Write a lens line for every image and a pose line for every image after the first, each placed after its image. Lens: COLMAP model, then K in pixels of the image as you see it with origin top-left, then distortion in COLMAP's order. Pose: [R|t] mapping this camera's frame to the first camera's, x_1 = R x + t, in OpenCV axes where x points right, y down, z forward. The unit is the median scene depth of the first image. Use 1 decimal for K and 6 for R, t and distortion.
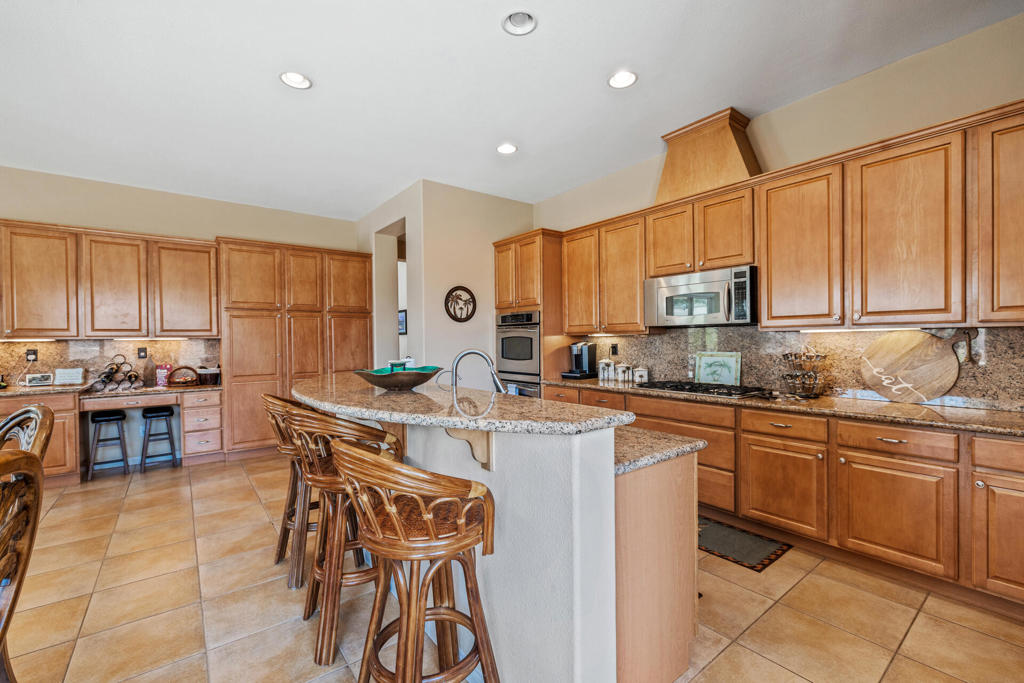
lens RADIAL K [[435.0, 0, 511.9], [0, 435.0, 344.0], [0, 0, 1]] dist [-0.000758, 0.000211]
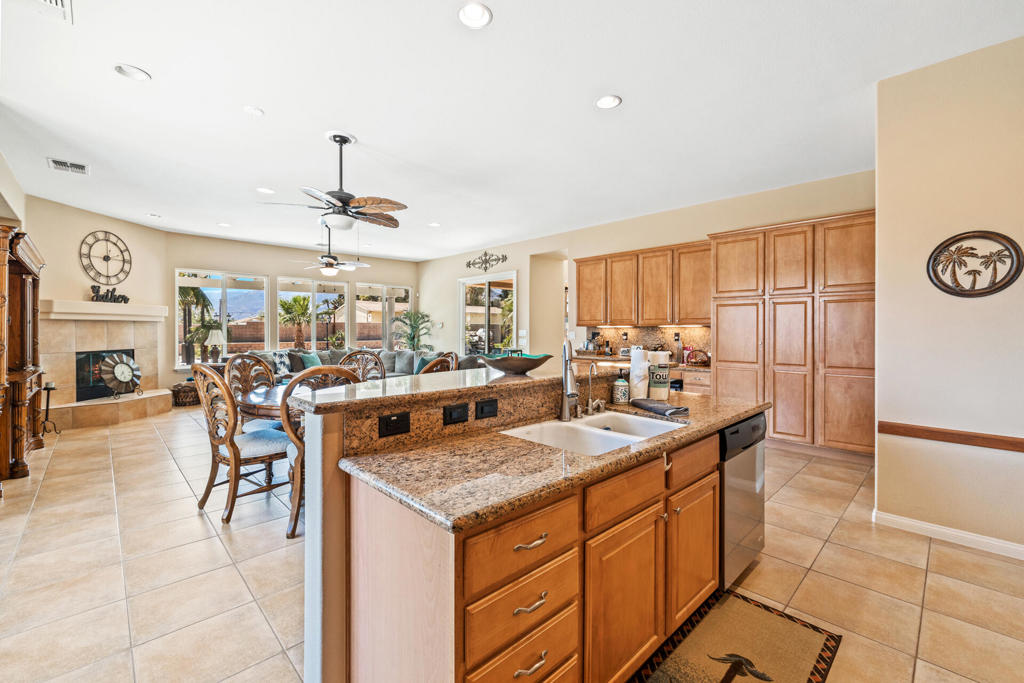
lens RADIAL K [[432.8, 0, 508.9], [0, 432.8, 329.2], [0, 0, 1]] dist [-0.000838, -0.000045]
pose [[0.106927, 0.010793, -0.994208, 0.418075], [-0.009906, 0.999903, 0.009789, -0.010771], [0.994218, 0.008802, 0.107023, 0.414109]]
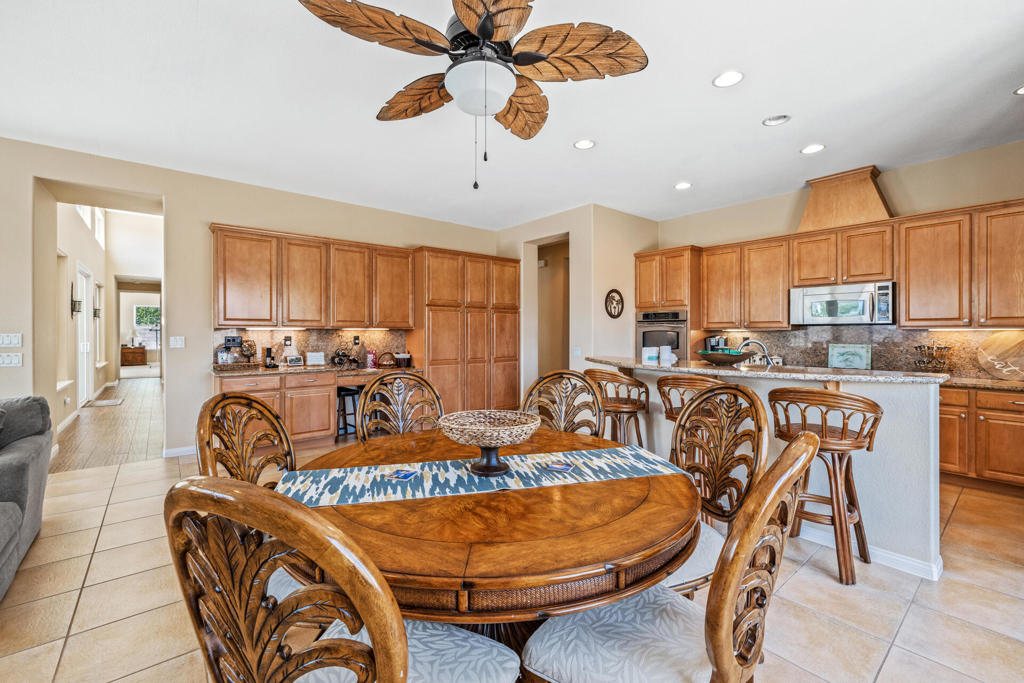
lens RADIAL K [[429.5, 0, 513.0], [0, 429.5, 333.3], [0, 0, 1]] dist [0.000721, -0.000019]
pose [[0.999464, 0.011955, 0.030474, -0.507106], [-0.011686, 0.999891, -0.009015, 0.007192], [-0.030579, 0.008654, 0.999495, -0.238062]]
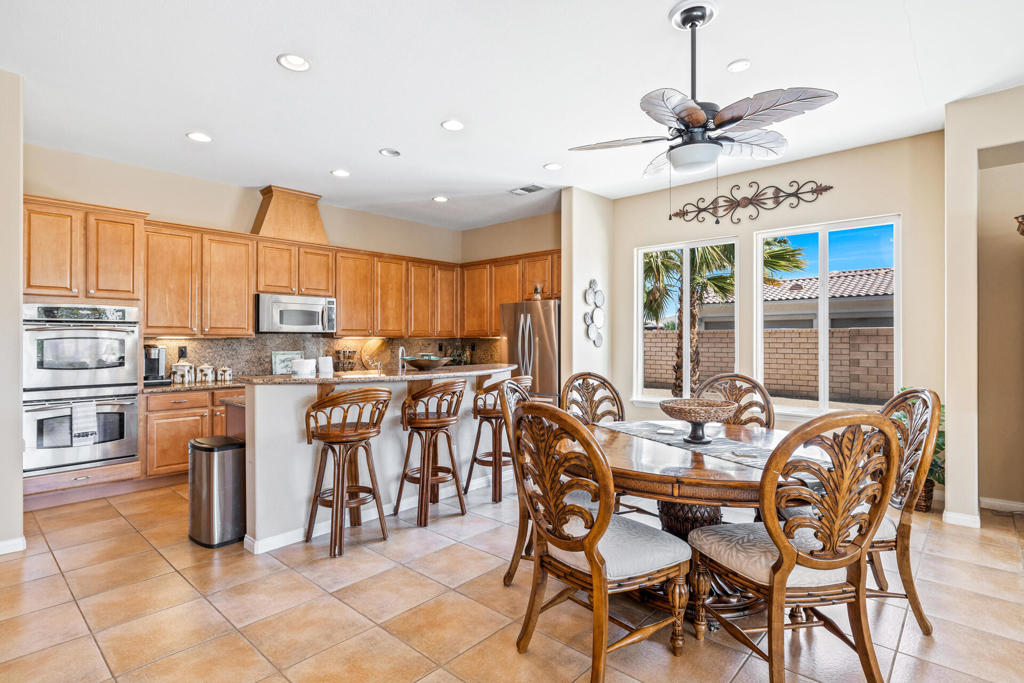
lens RADIAL K [[510.6, 0, 512.0], [0, 510.6, 341.5], [0, 0, 1]] dist [0.001783, 0.000001]
pose [[-0.175975, 0.007822, 0.984364, -1.105282], [0.012763, 0.999903, -0.005663, 0.004437], [-0.984312, 0.011567, -0.176058, 0.493906]]
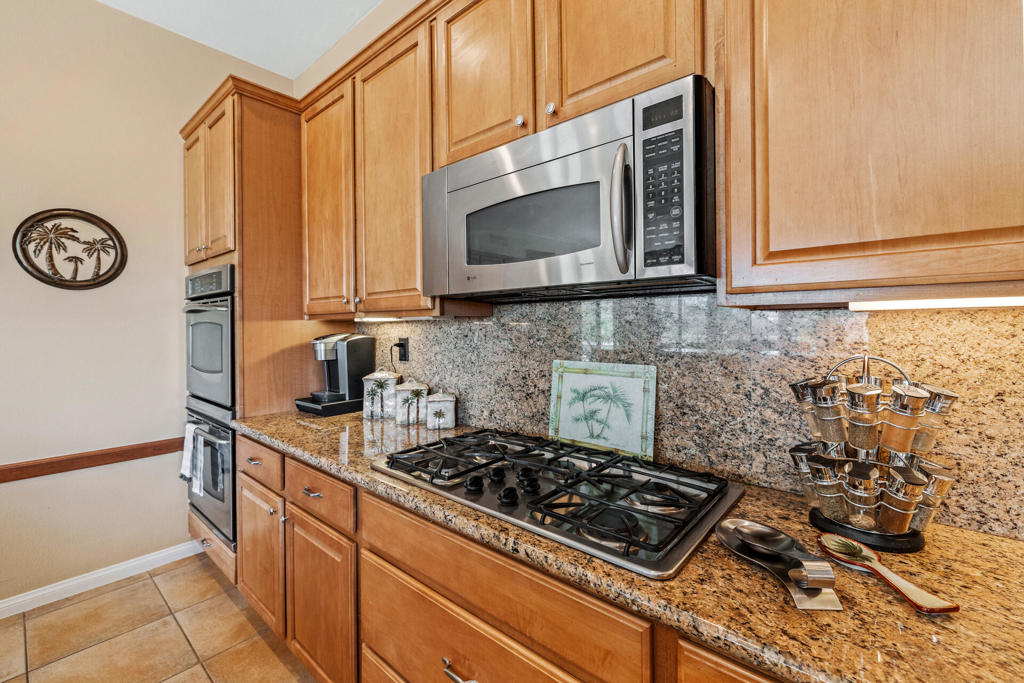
lens RADIAL K [[432.8, 0, 508.9], [0, 432.8, 329.2], [0, 0, 1]] dist [-0.000838, -0.000045]
pose [[0.979959, 0.002073, 0.199187, 0.270121], [-0.001052, 0.999986, -0.005232, -0.008482], [-0.199195, 0.004917, 0.979948, 0.543238]]
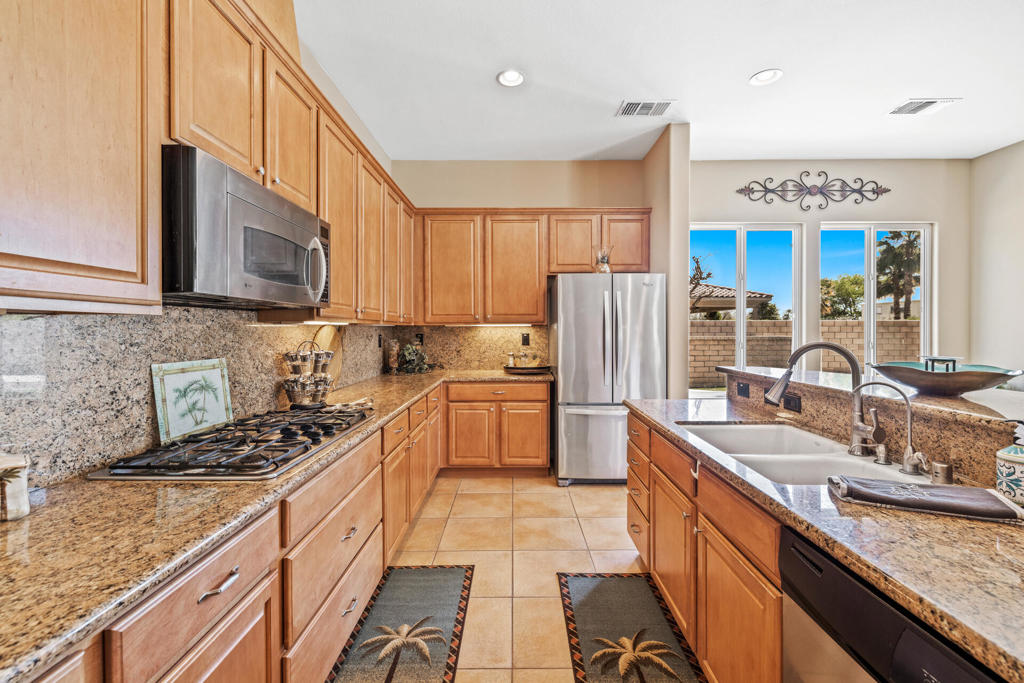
lens RADIAL K [[432.8, 0, 508.9], [0, 432.8, 329.2], [0, 0, 1]] dist [-0.000838, -0.000045]
pose [[-0.784843, 0.010741, 0.619601, -0.064631], [0.014397, 0.999896, 0.000903, -0.009592], [-0.619527, 0.009629, -0.784916, 0.988581]]
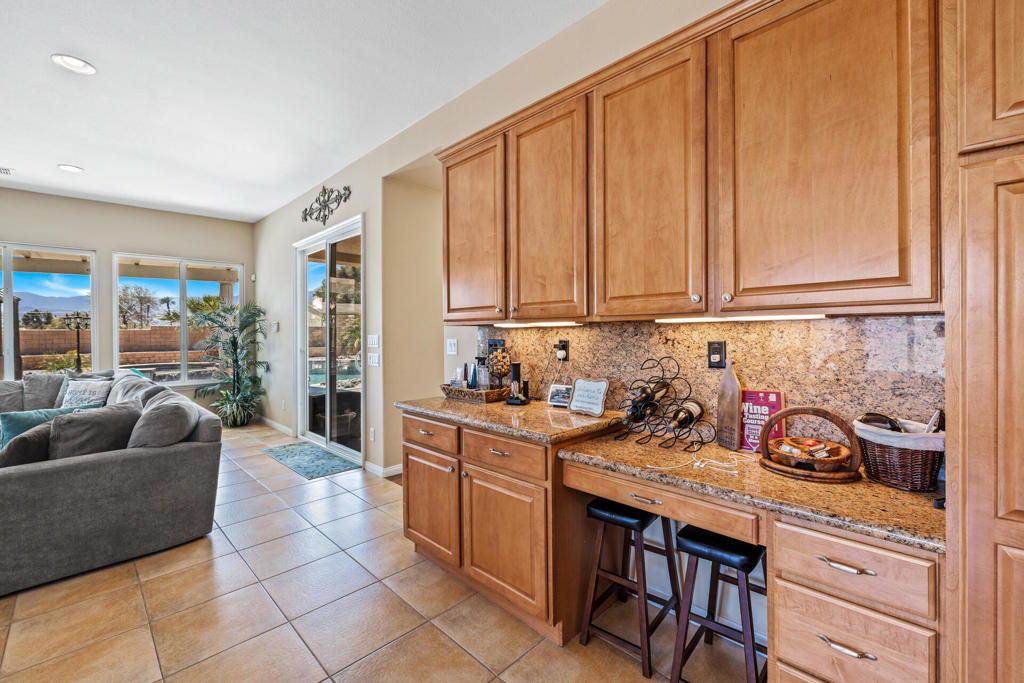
lens RADIAL K [[432.8, 0, 508.9], [0, 432.8, 329.2], [0, 0, 1]] dist [-0.000838, -0.000045]
pose [[0.131732, 0.003658, -0.991279, -0.552961], [-0.001421, 0.999993, 0.003501, -0.004162], [0.991284, 0.000948, 0.131737, 0.861171]]
